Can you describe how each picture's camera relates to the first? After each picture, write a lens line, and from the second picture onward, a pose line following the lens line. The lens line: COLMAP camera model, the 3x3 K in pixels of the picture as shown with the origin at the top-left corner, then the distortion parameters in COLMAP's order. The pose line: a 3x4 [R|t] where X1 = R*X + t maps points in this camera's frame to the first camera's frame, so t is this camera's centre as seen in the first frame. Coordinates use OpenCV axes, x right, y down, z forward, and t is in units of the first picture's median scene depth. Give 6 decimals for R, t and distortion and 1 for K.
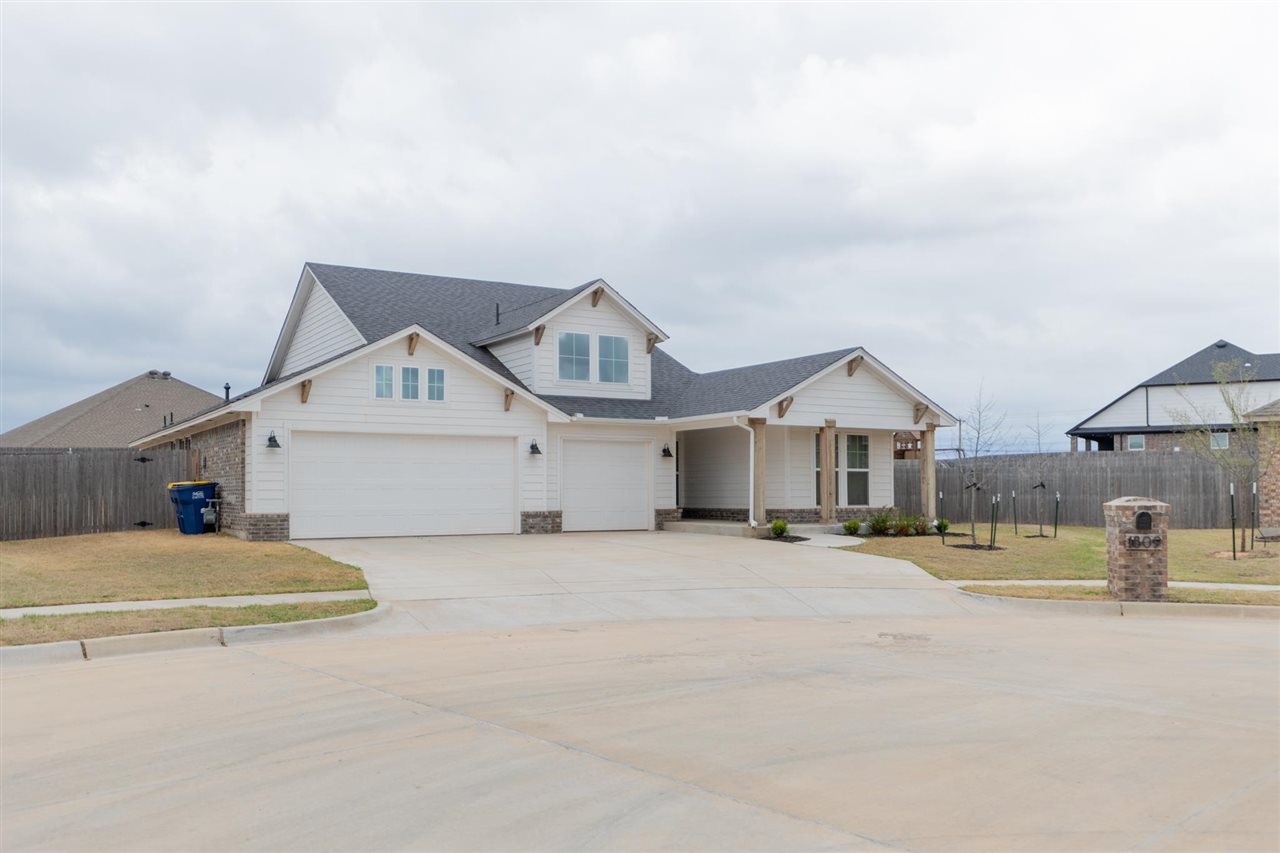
lens RADIAL K [[1070.1, 0, 602.3], [0, 1070.1, 451.1], [0, 0, 1]] dist [-0.006341, -0.003278]
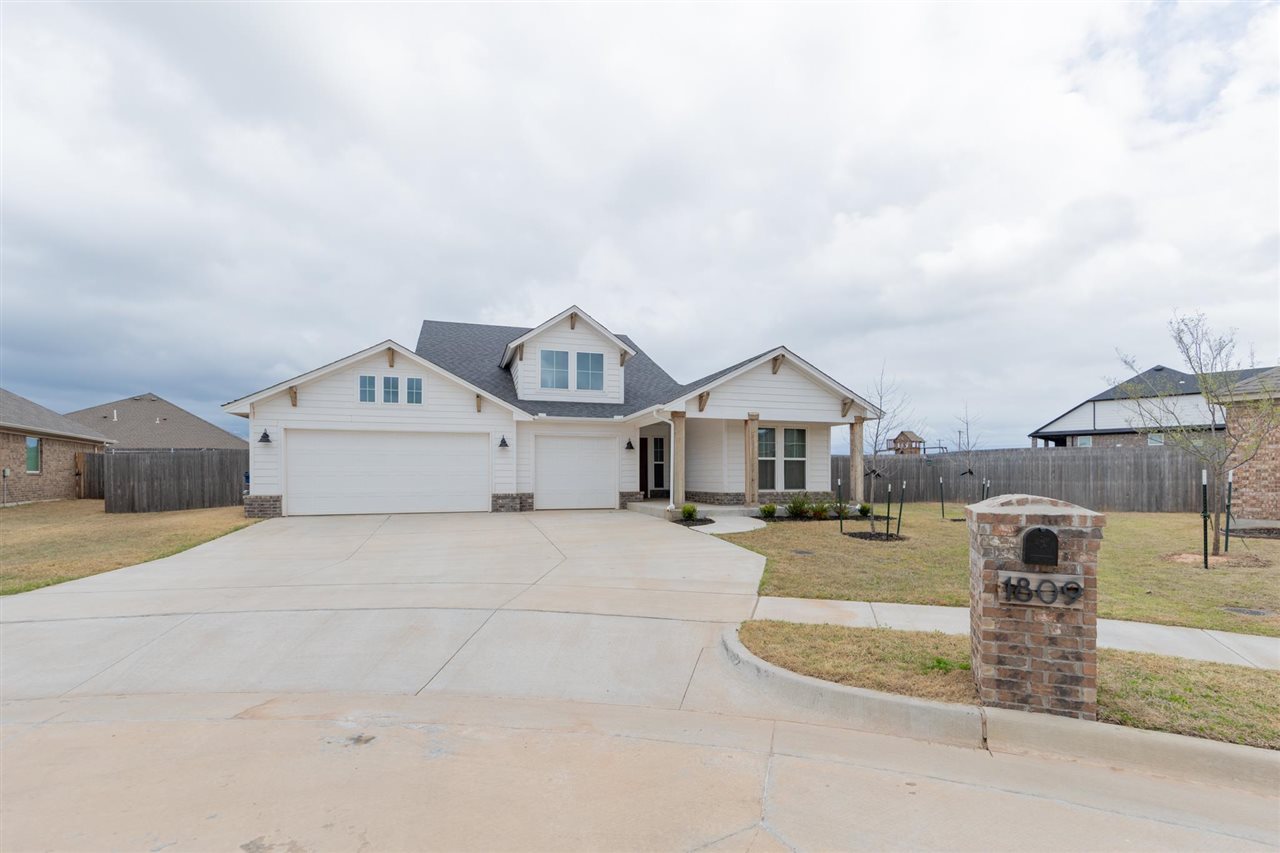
lens RADIAL K [[552.4, 0, 633.3], [0, 552.4, 469.3], [0, 0, 1]] dist [-0.001909, -0.000076]
pose [[0.974185, -0.001731, -0.225743, 0.220252], [0.007799, 0.999632, 0.025991, 0.012989], [0.225615, -0.027080, 0.973840, 0.411025]]
